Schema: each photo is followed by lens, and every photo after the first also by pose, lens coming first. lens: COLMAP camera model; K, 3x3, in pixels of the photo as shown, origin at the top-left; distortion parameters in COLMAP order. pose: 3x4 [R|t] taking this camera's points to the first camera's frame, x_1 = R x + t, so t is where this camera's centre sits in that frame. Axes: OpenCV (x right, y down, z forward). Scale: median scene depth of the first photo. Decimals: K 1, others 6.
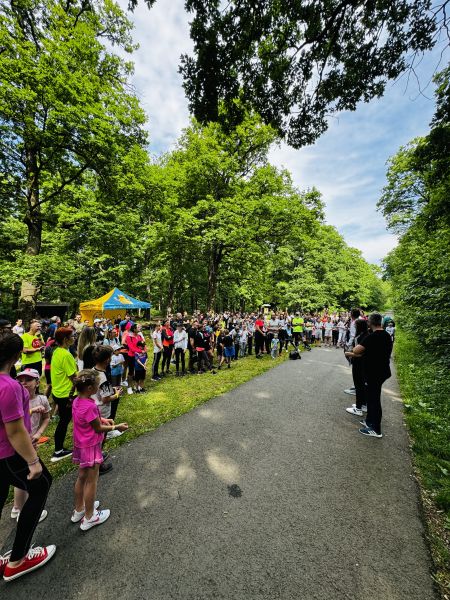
lens RADIAL K [[239.3, 0, 225.0], [0, 239.3, 300.0], [0, 0, 1]] dist [-0.000251, 0.000136]
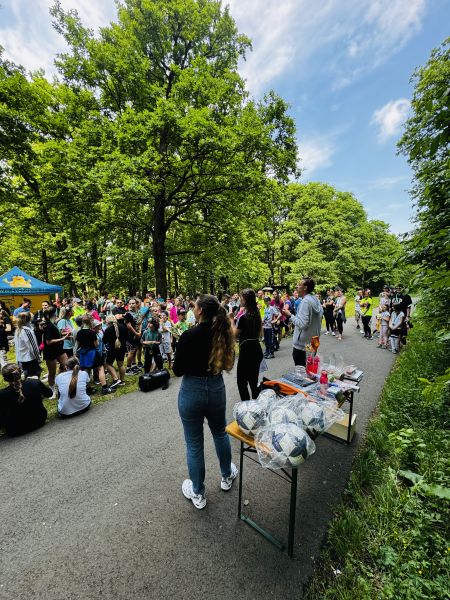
lens RADIAL K [[239.3, 0, 225.0], [0, 239.3, 300.0], [0, 0, 1]] dist [-0.000251, 0.000136]
pose [[0.995124, -0.016342, -0.097269, 0.180795], [0.022030, 0.998091, 0.057691, 0.016528], [0.096141, -0.059552, 0.993585, 0.206130]]
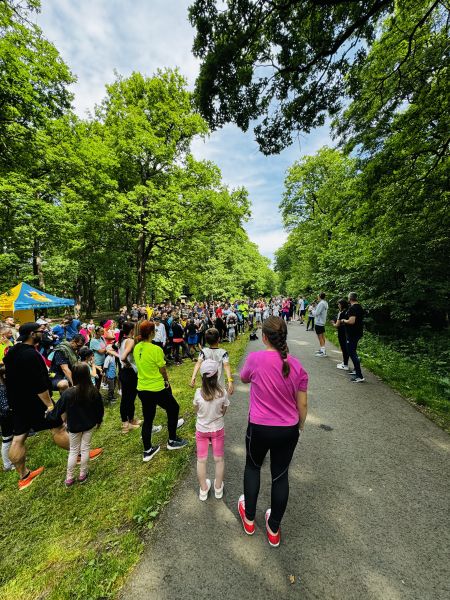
lens RADIAL K [[239.3, 0, 225.0], [0, 239.3, 300.0], [0, 0, 1]] dist [-0.000251, 0.000136]
pose [[0.918912, -0.053477, 0.390821, -0.101330], [0.039220, 0.998245, 0.044377, -0.000739], [-0.392508, -0.025451, 0.919396, 0.002821]]
